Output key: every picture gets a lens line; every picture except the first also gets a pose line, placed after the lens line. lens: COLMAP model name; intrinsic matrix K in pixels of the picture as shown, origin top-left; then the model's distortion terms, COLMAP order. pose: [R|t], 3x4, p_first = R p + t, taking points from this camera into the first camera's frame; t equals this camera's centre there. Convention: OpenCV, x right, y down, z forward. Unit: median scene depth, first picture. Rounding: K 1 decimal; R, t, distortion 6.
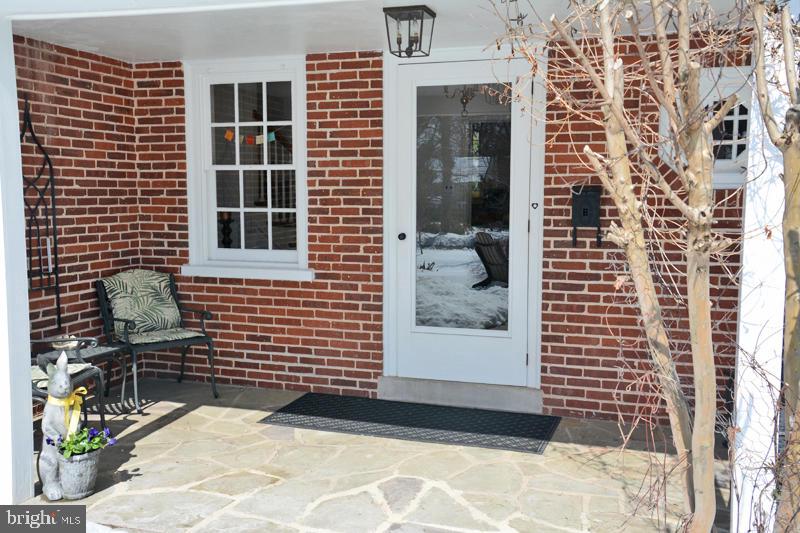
lens RADIAL K [[805.5, 0, 394.4], [0, 805.5, 277.2], [0, 0, 1]] dist [0.067836, 0.000000]
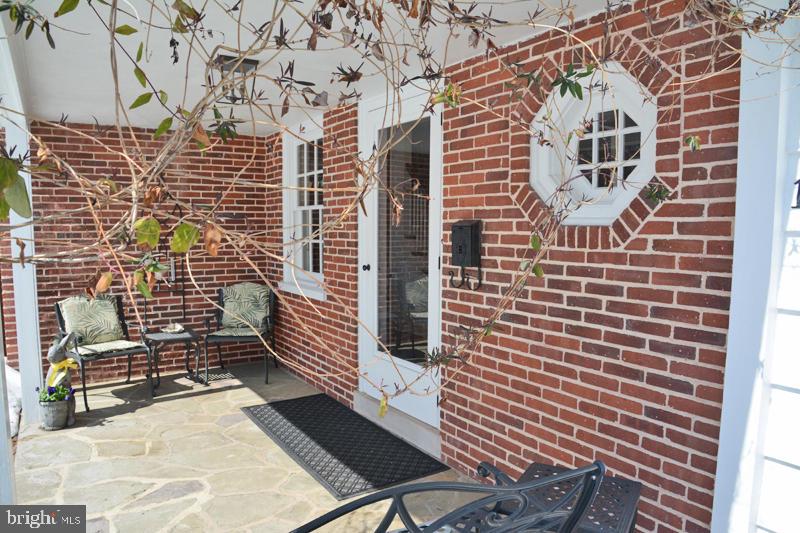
lens RADIAL K [[564.8, 0, 396.5], [0, 564.8, 284.9], [0, 0, 1]] dist [-0.124798, 0.067958]
pose [[0.786638, 0.065591, -0.613920, 0.533564], [-0.068762, 0.997462, 0.018462, -0.045786], [0.613573, 0.027692, 0.789152, 0.442435]]
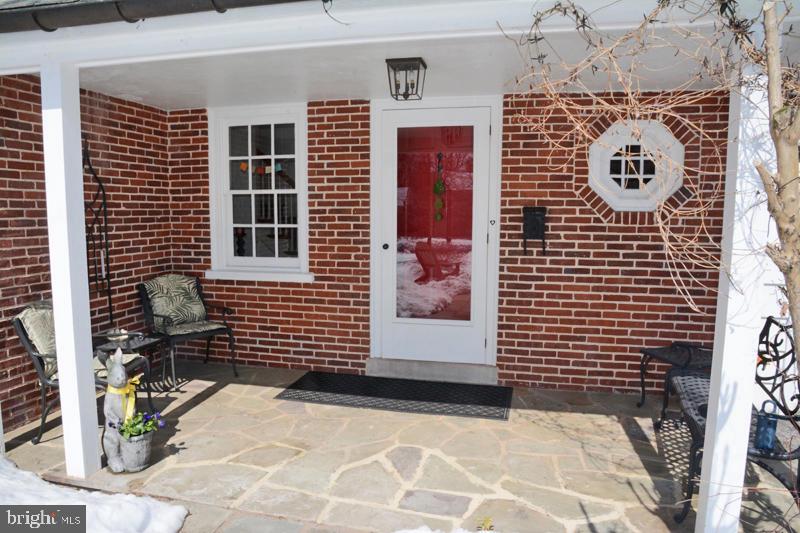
lens RADIAL K [[564.8, 0, 389.0], [0, 564.8, 280.7], [0, 0, 1]] dist [-0.124798, 0.067958]
pose [[0.995788, -0.009201, 0.091227, -0.068300], [0.007668, 0.999824, 0.017148, -0.012967], [-0.091368, -0.016377, 0.995682, 0.134092]]
